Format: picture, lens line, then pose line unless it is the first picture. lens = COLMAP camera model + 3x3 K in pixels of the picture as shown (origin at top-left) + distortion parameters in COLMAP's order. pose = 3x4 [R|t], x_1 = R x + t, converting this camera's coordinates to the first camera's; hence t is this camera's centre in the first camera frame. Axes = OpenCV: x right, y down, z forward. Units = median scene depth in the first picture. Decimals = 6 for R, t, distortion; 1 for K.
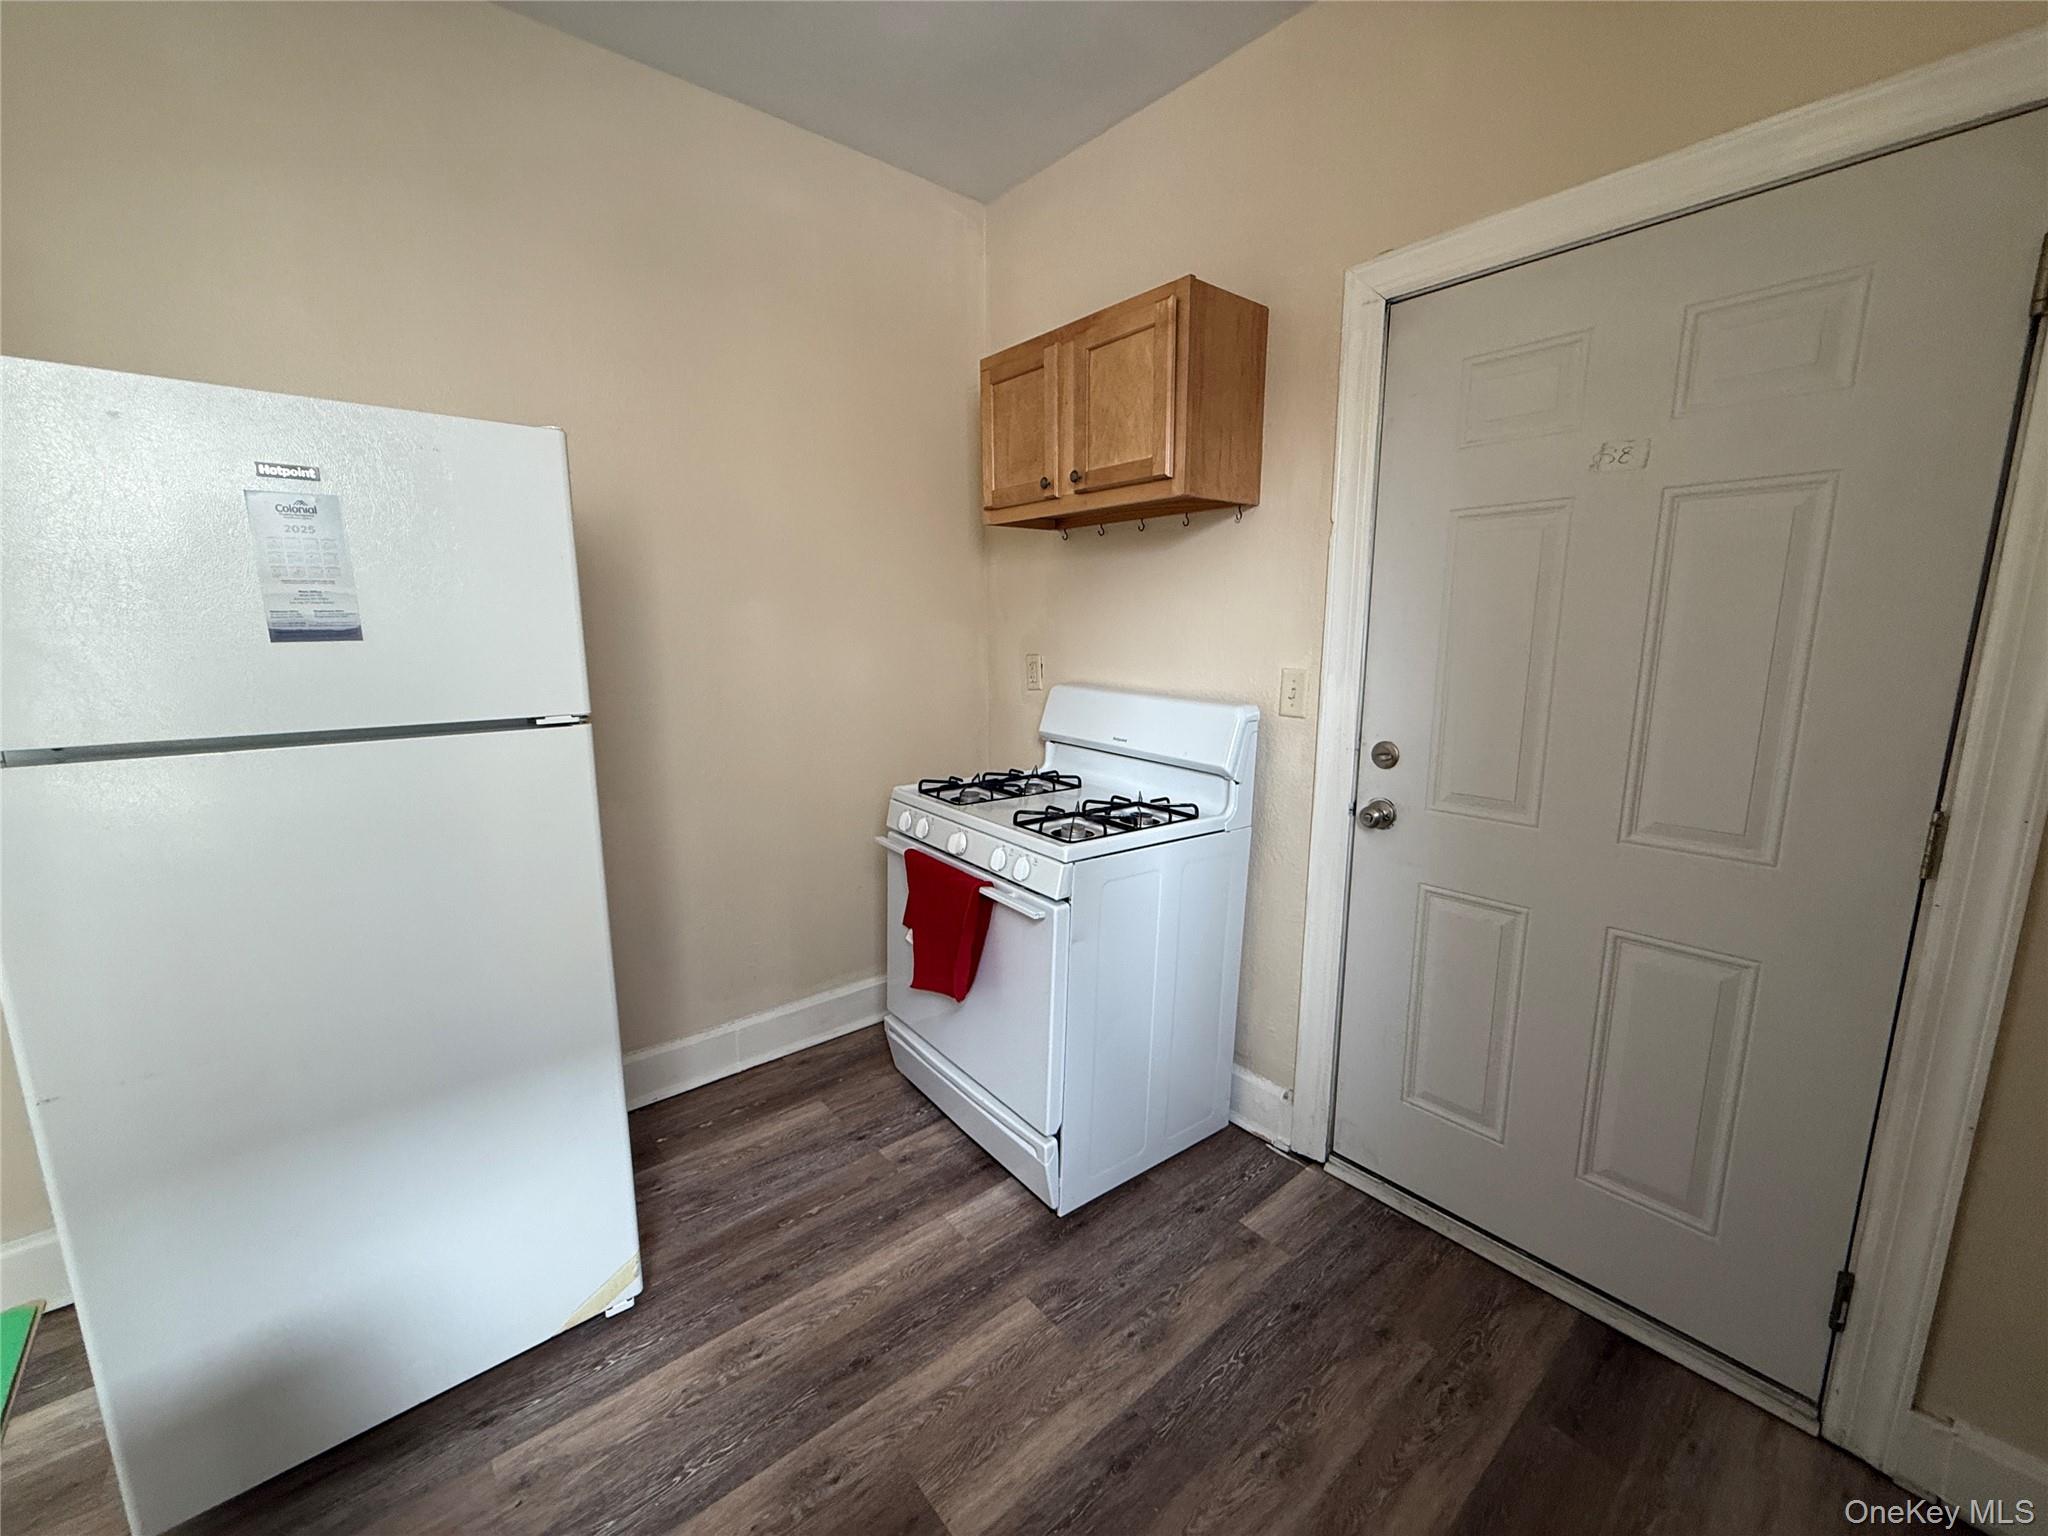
lens RADIAL K [[820.1, 0, 1032.7], [0, 820.1, 768.9], [0, 0, 1]] dist [-0.000340, 0.001189]
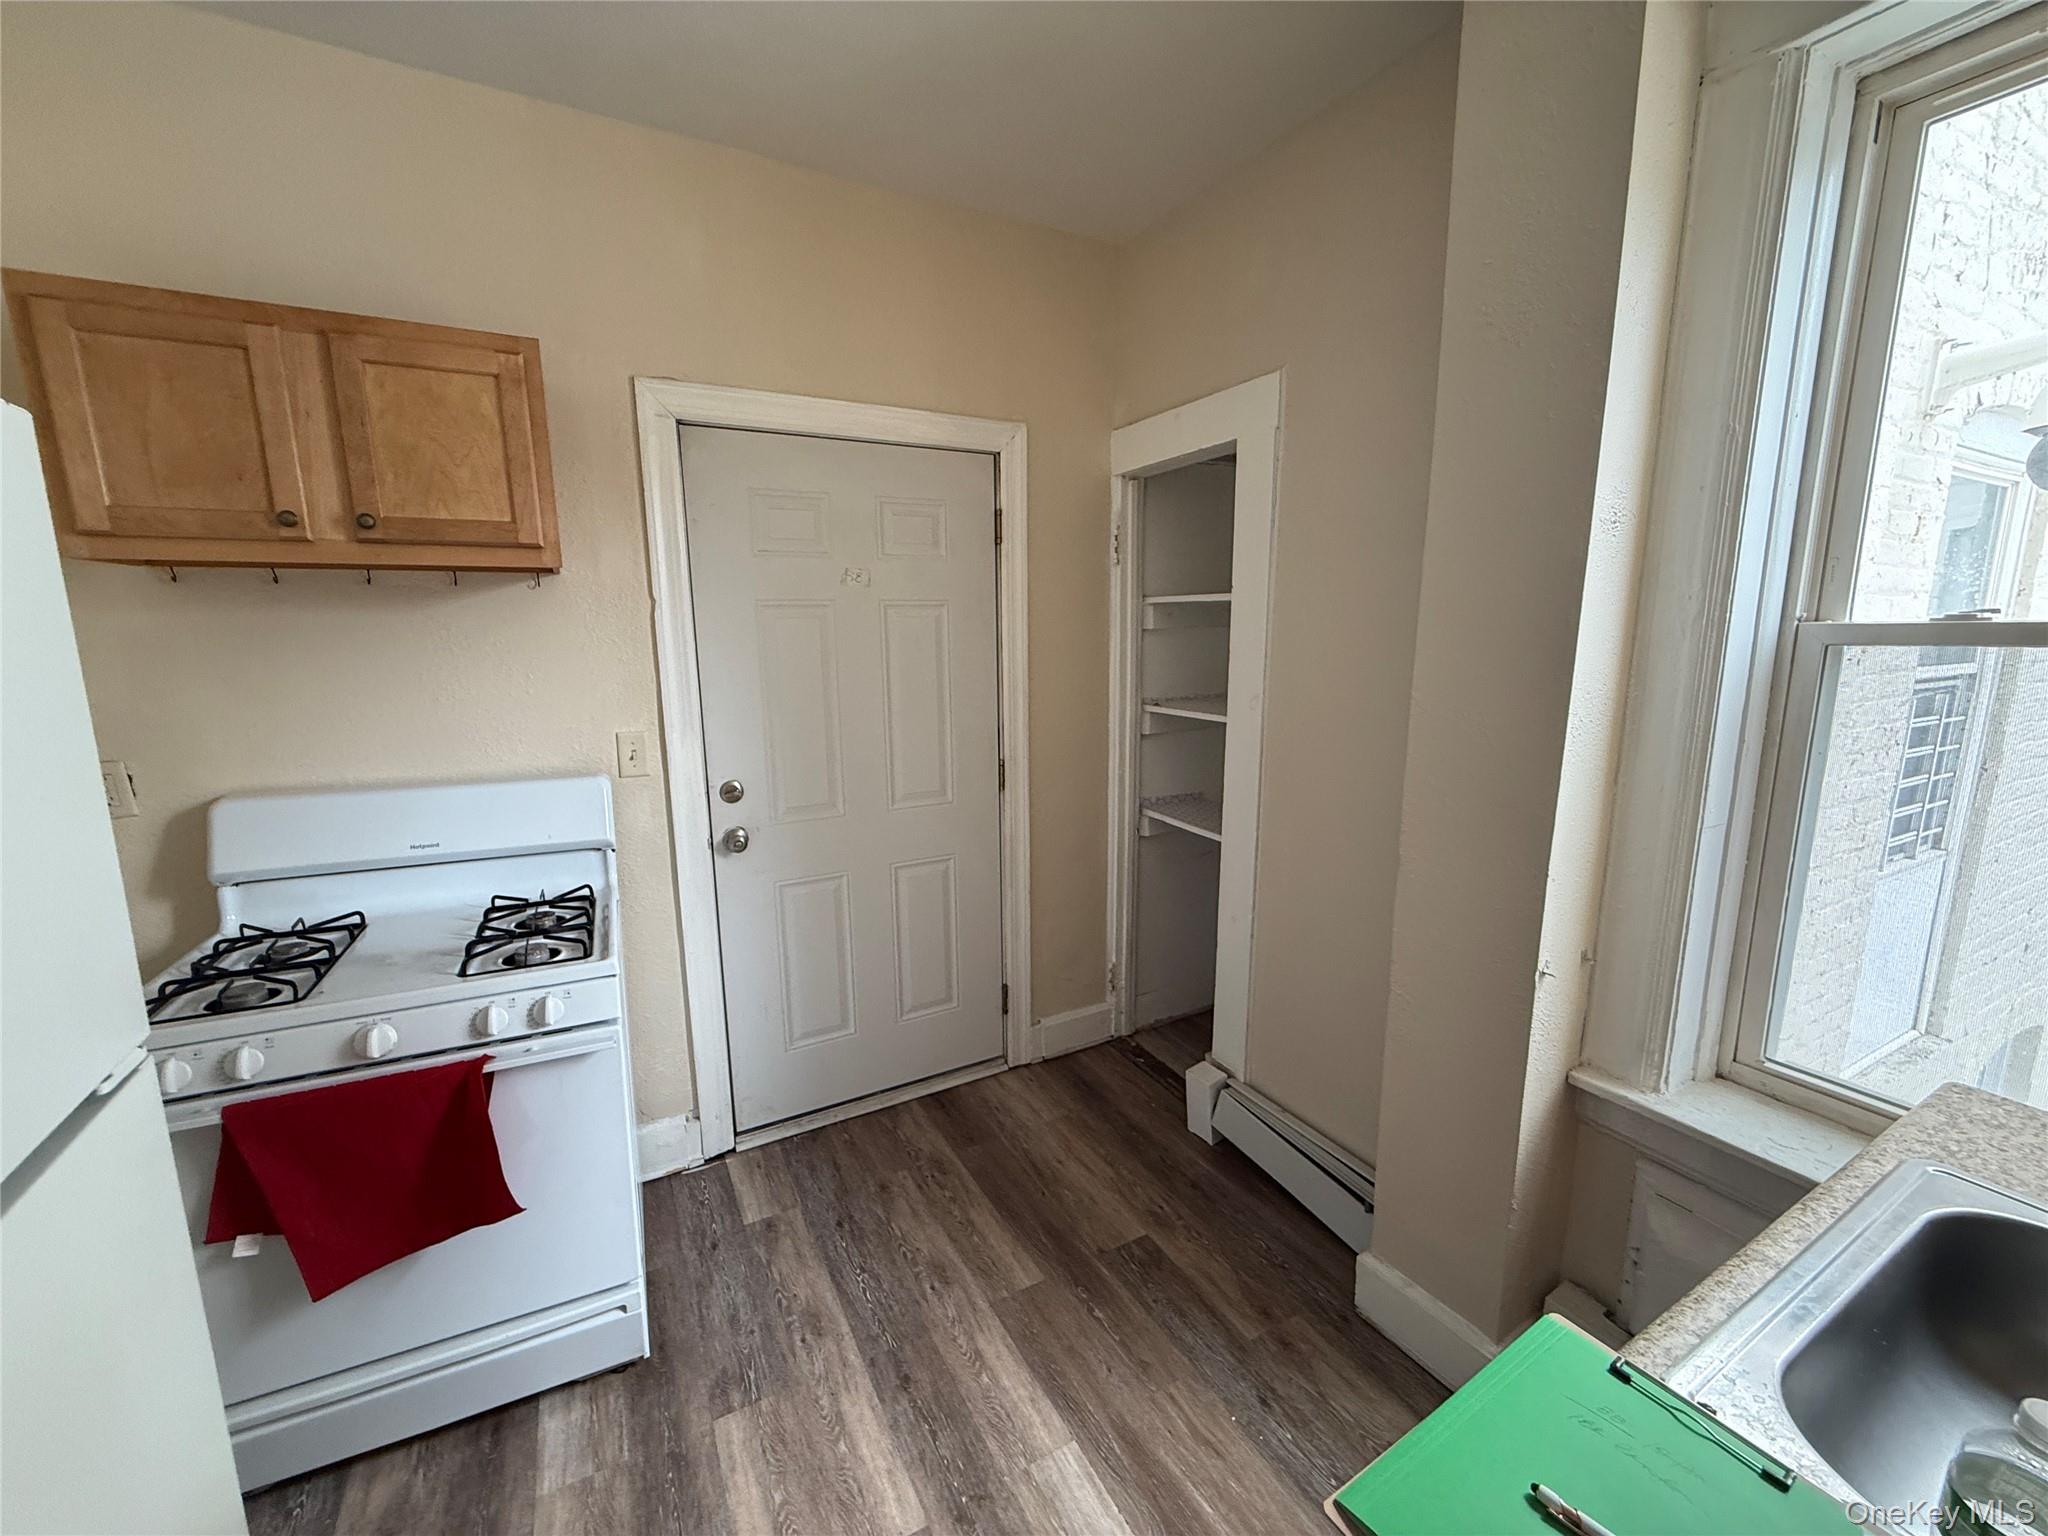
lens RADIAL K [[820.1, 0, 1012.3], [0, 820.1, 764.4], [0, 0, 1]] dist [-0.000340, 0.001189]
pose [[0.200001, -0.166094, 0.965615, -0.696680], [0.180313, 0.974934, 0.130350, -0.147816], [-0.963061, 0.148043, 0.224937, 0.331272]]
